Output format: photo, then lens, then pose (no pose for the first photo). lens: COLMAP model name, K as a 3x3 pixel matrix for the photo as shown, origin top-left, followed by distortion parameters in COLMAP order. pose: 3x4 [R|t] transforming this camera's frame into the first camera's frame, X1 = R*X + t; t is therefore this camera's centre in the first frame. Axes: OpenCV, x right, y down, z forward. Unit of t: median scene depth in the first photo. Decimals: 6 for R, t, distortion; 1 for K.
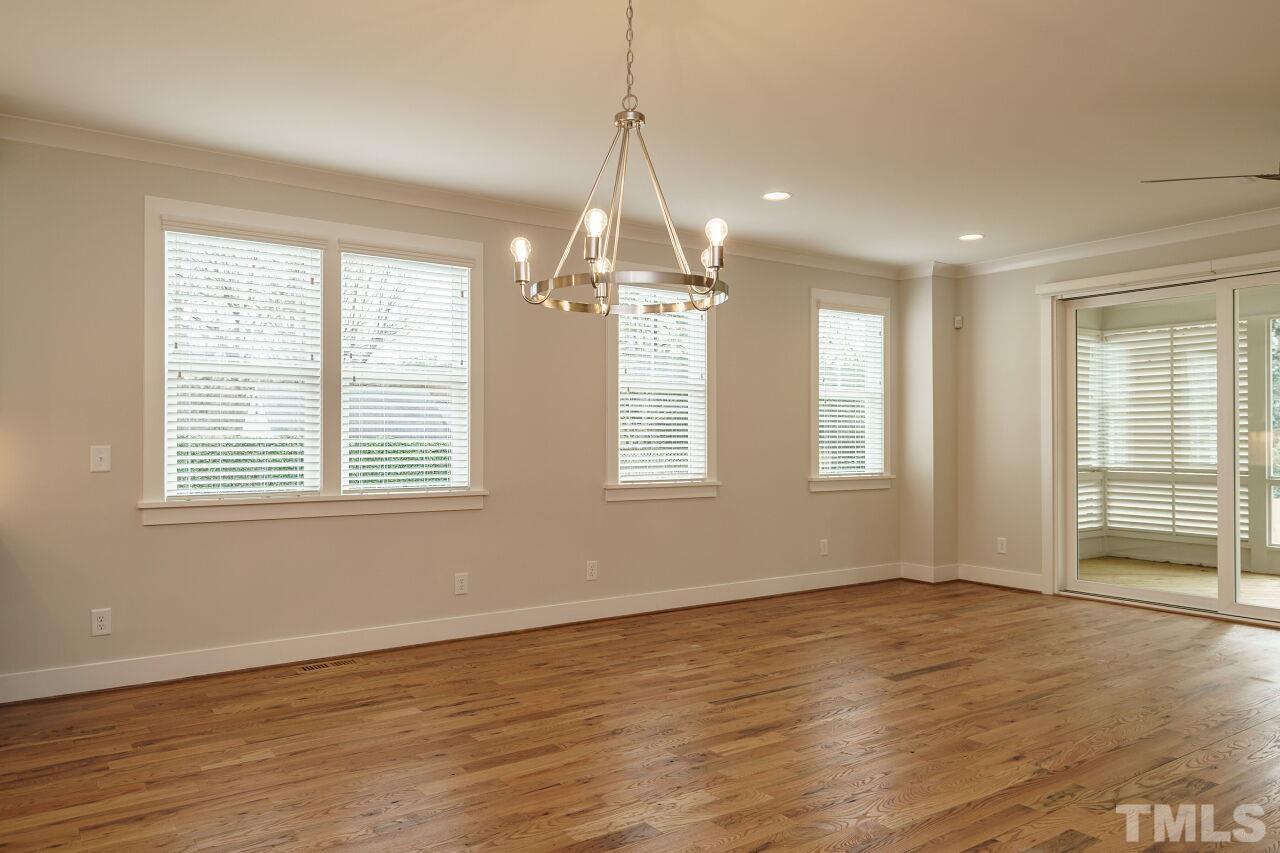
lens RADIAL K [[880.0, 0, 657.2], [0, 880.0, 430.9], [0, 0, 1]] dist [0.012149, -0.000838]
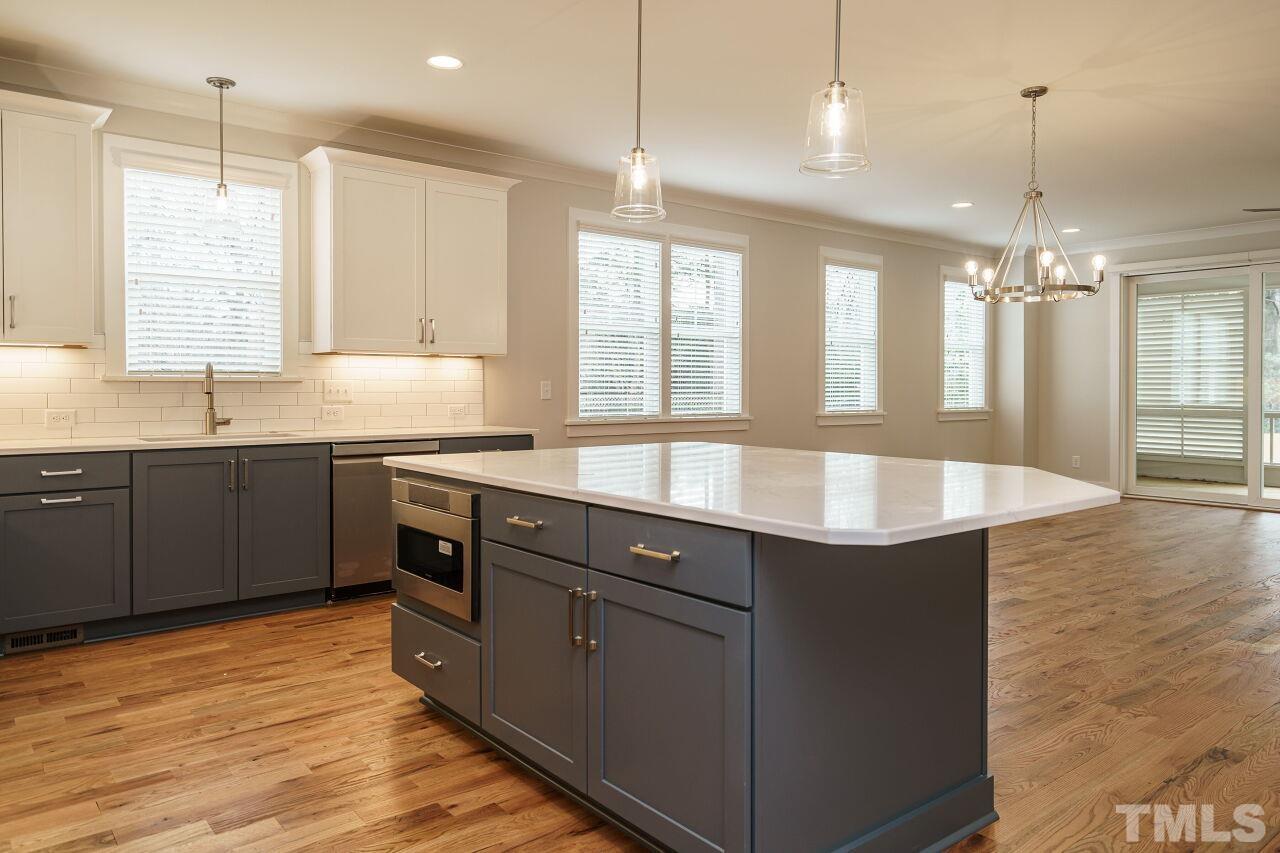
lens RADIAL K [[856.8, 0, 633.3], [0, 856.8, 408.9], [0, 0, 1]] dist [0.002365, 0.001793]
pose [[0.998739, 0.005505, 0.049907, -0.491121], [-0.007651, 0.999050, 0.042908, 0.000169], [-0.049623, -0.043236, 0.997832, -0.363927]]
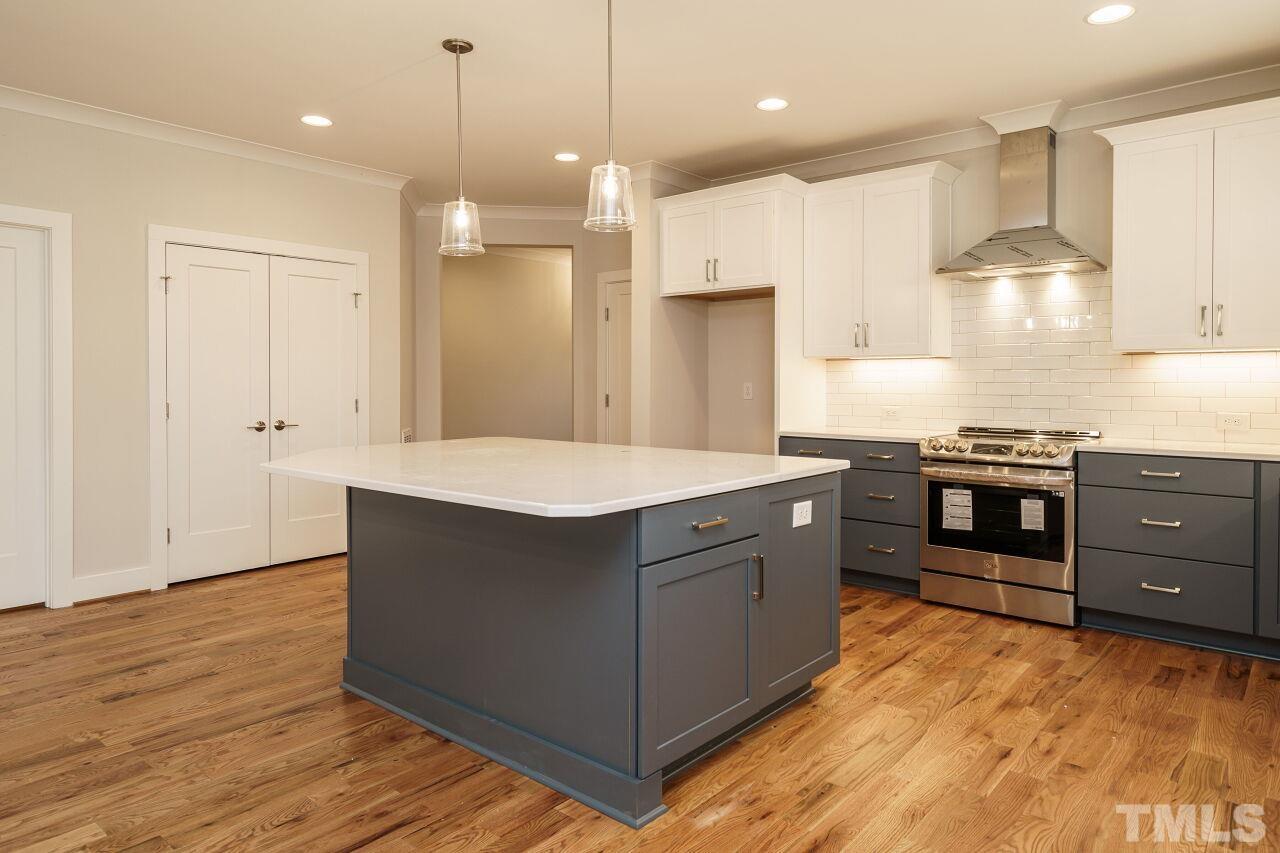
lens RADIAL K [[787.5, 0, 636.5], [0, 787.5, 400.7], [0, 0, 1]] dist [0.003828, 0.002686]
pose [[-0.970435, 0.012093, -0.241059, -0.328692], [0.009944, 0.999899, 0.010130, 0.009688], [0.241157, 0.007433, -0.970458, 0.872127]]
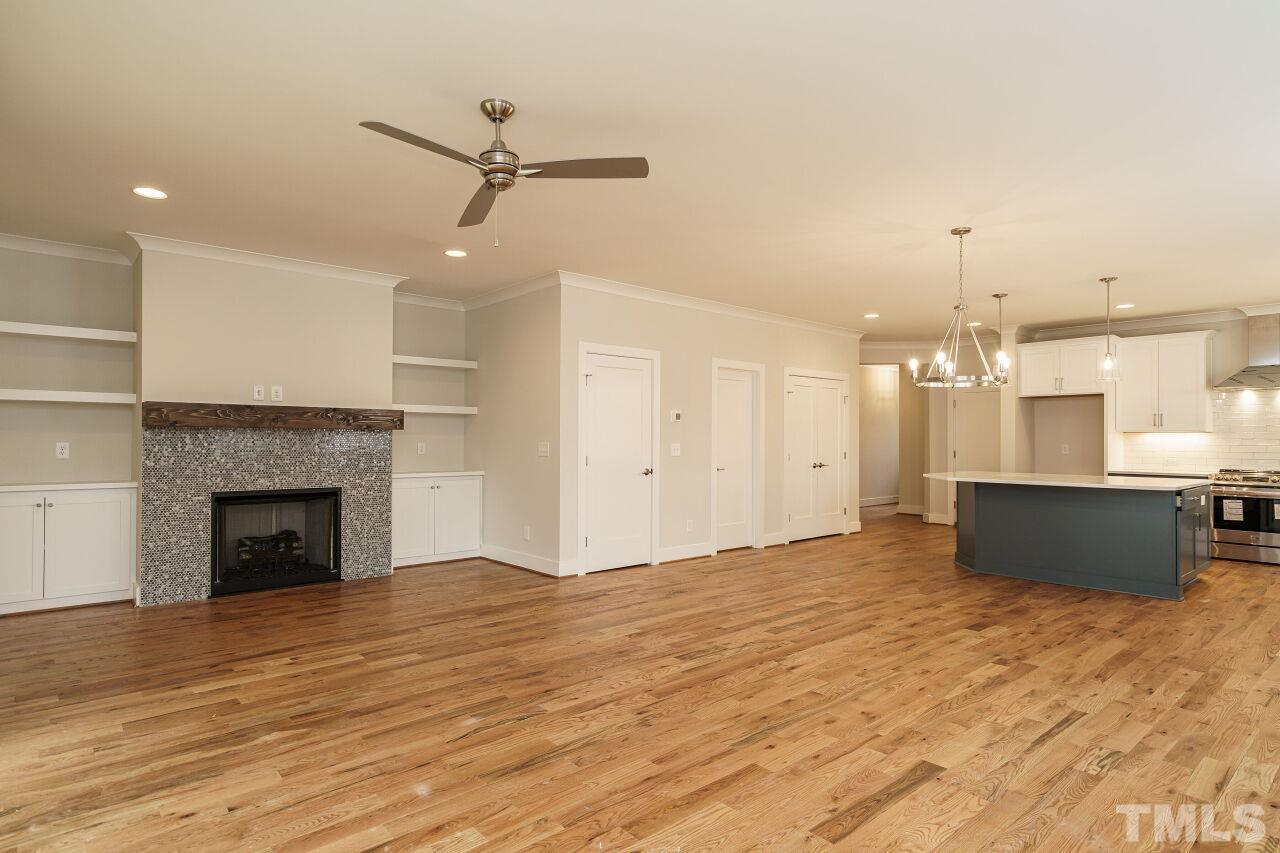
lens RADIAL K [[682.3, 0, 639.0], [0, 682.3, 431.4], [0, 0, 1]] dist [-0.000551, 0.005719]
pose [[-0.995573, -0.000924, -0.093989, 0.533499], [0.002122, 0.999476, -0.032297, 0.016978], [0.093970, -0.032354, -0.995049, 1.467441]]
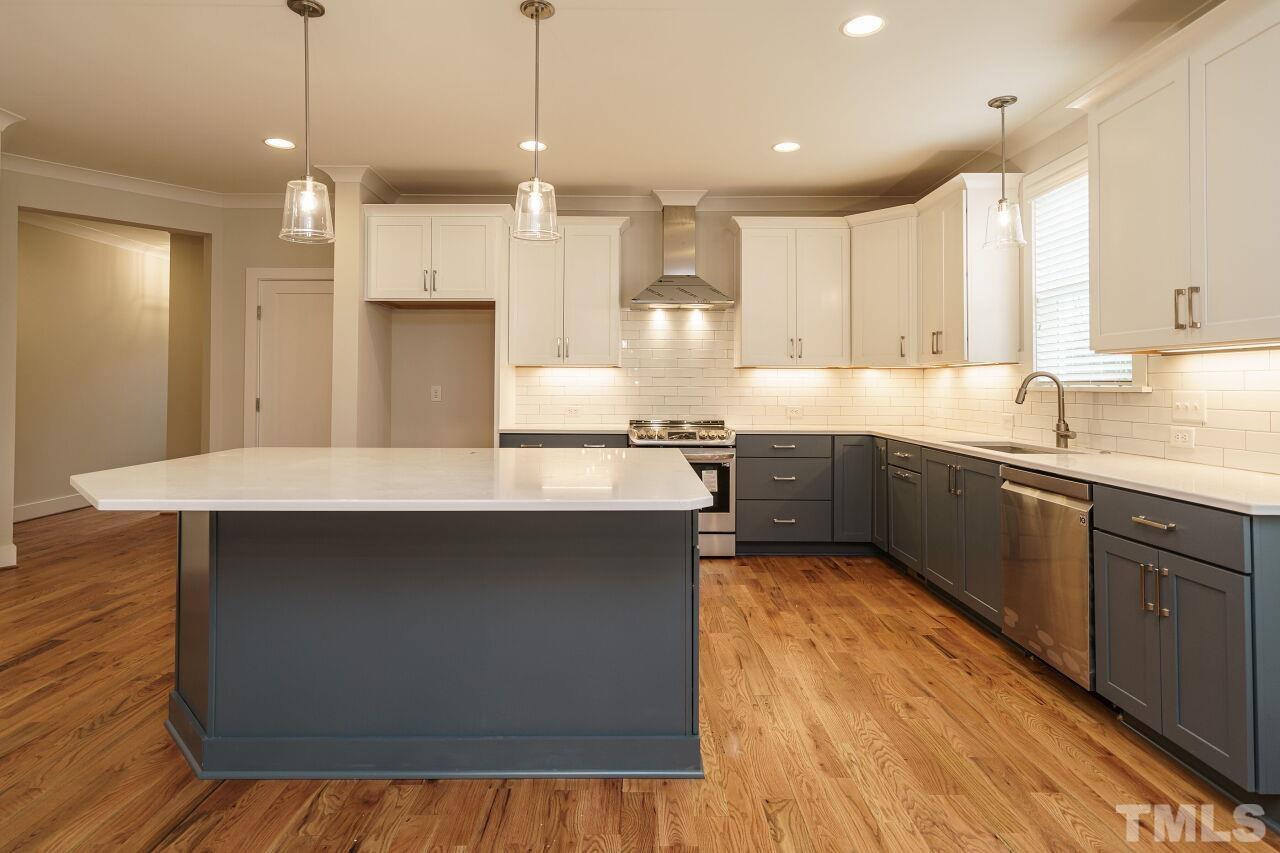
lens RADIAL K [[682.3, 0, 633.6], [0, 682.3, 379.3], [0, 0, 1]] dist [-0.000551, 0.005719]
pose [[-0.579704, -0.004490, -0.814814, -0.050674], [0.013021, 0.999806, -0.014773, 0.005775], [0.814723, -0.019174, -0.579534, 0.665944]]
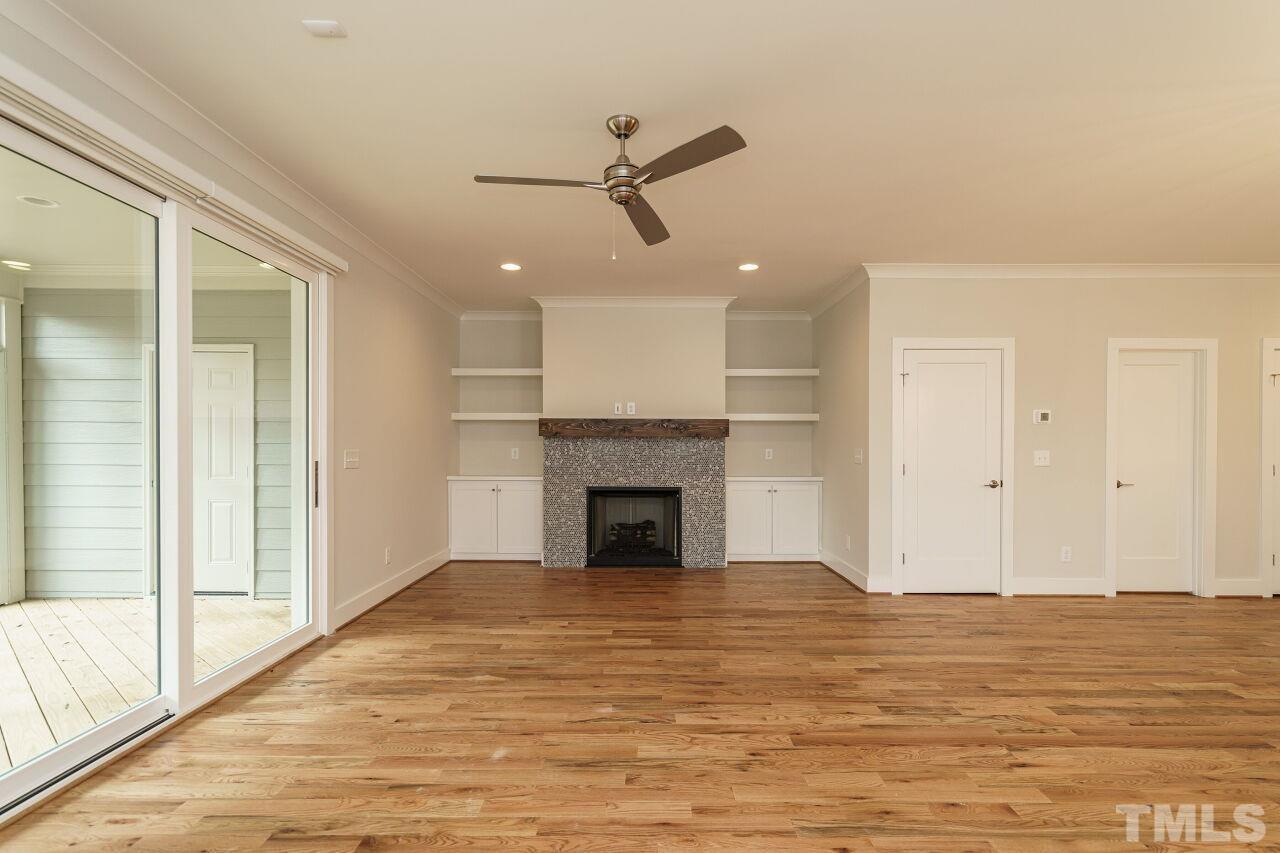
lens RADIAL K [[629.7, 0, 642.9], [0, 629.7, 449.9], [0, 0, 1]] dist [-0.000381, 0.000744]
pose [[-0.808067, -0.002860, 0.589083, 0.234672], [-0.010573, 0.999898, -0.009649, 0.012459], [-0.588995, -0.014025, -0.808015, 1.302940]]
